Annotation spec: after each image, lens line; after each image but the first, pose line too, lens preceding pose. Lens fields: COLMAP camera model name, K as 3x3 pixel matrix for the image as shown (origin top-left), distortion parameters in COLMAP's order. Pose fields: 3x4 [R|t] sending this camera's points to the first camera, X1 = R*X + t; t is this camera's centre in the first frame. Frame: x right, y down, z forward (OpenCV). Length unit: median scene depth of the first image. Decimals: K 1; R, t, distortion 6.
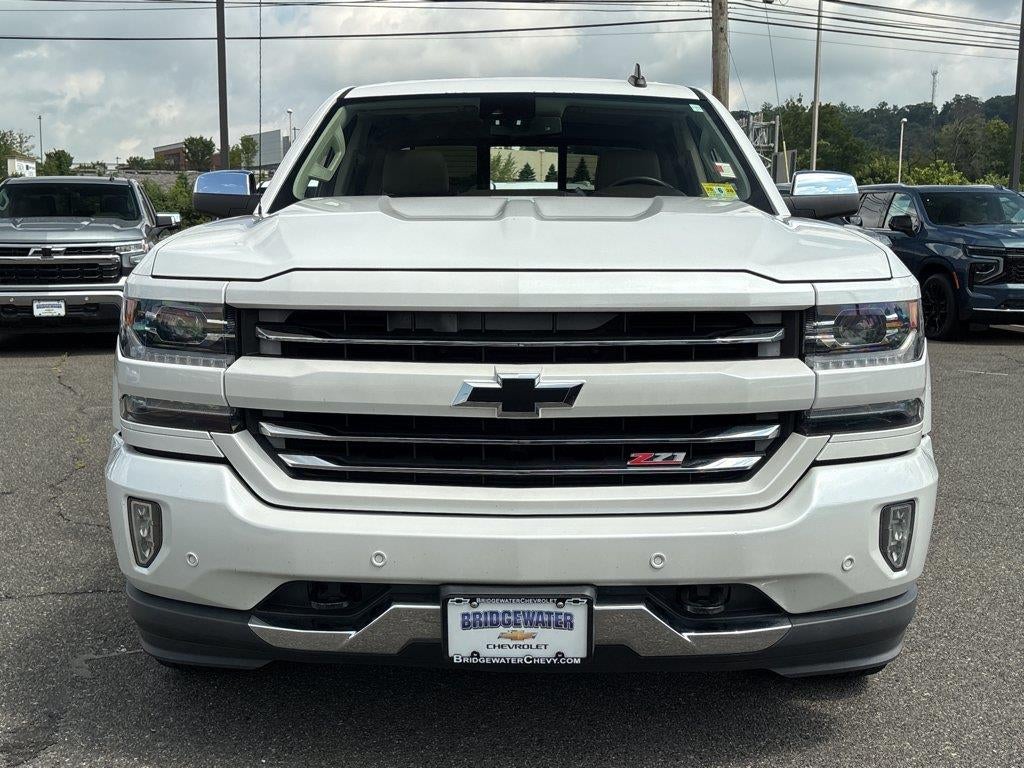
lens RADIAL K [[1171.1, 0, 512.0], [0, 1171.1, 384.5], [0, 0, 1]] dist [0.188575, -0.481122]
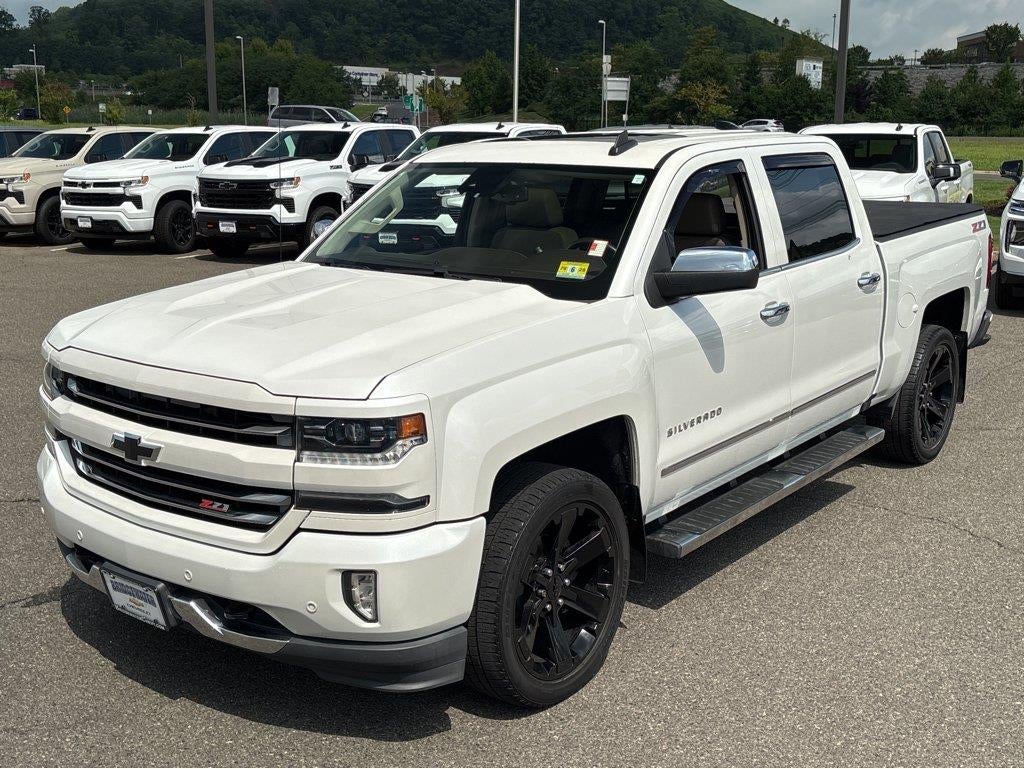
lens RADIAL K [[1189.1, 0, 512.0], [0, 1189.1, 384.5], [0, 0, 1]] dist [0.027371, 0.025804]
pose [[0.800190, 0.128073, -0.585912, 1.227814], [-0.076487, 0.990748, 0.112106, -0.268539], [0.594849, -0.044892, 0.802583, 0.066504]]
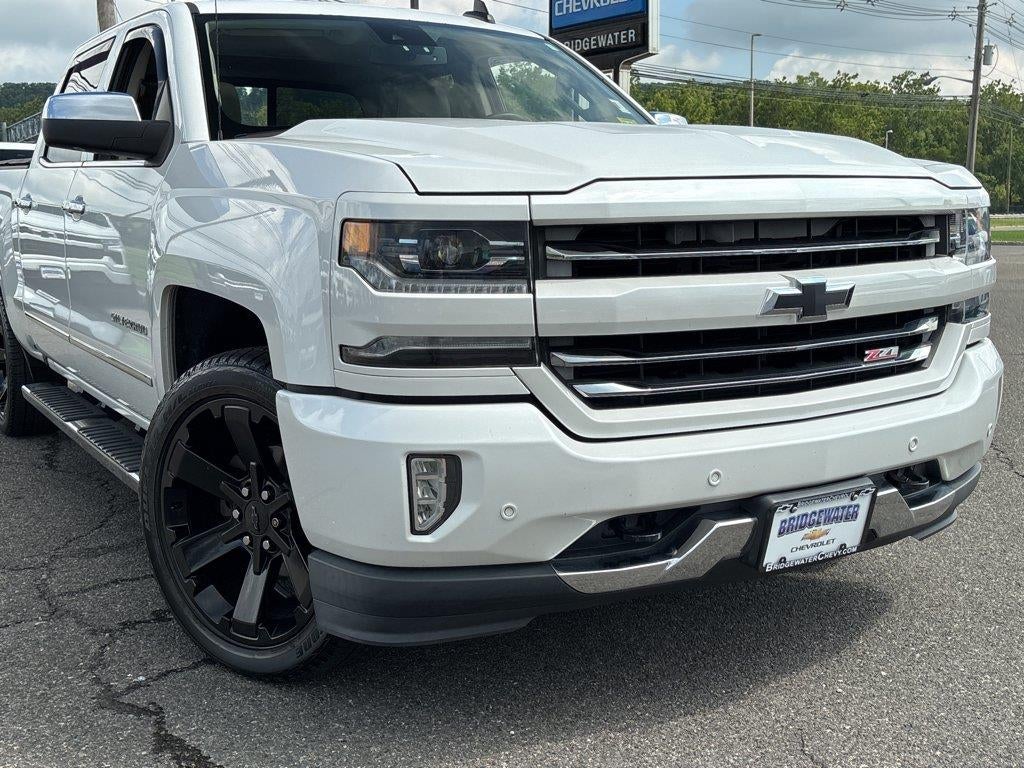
lens RADIAL K [[1171.1, 0, 512.0], [0, 1171.1, 384.5], [0, 0, 1]] dist [0.188575, -0.481122]
pose [[0.837902, -0.094480, 0.537581, -0.744810], [0.085334, 0.995469, 0.041947, 0.016471], [-0.539108, 0.010726, 0.842168, 0.265944]]
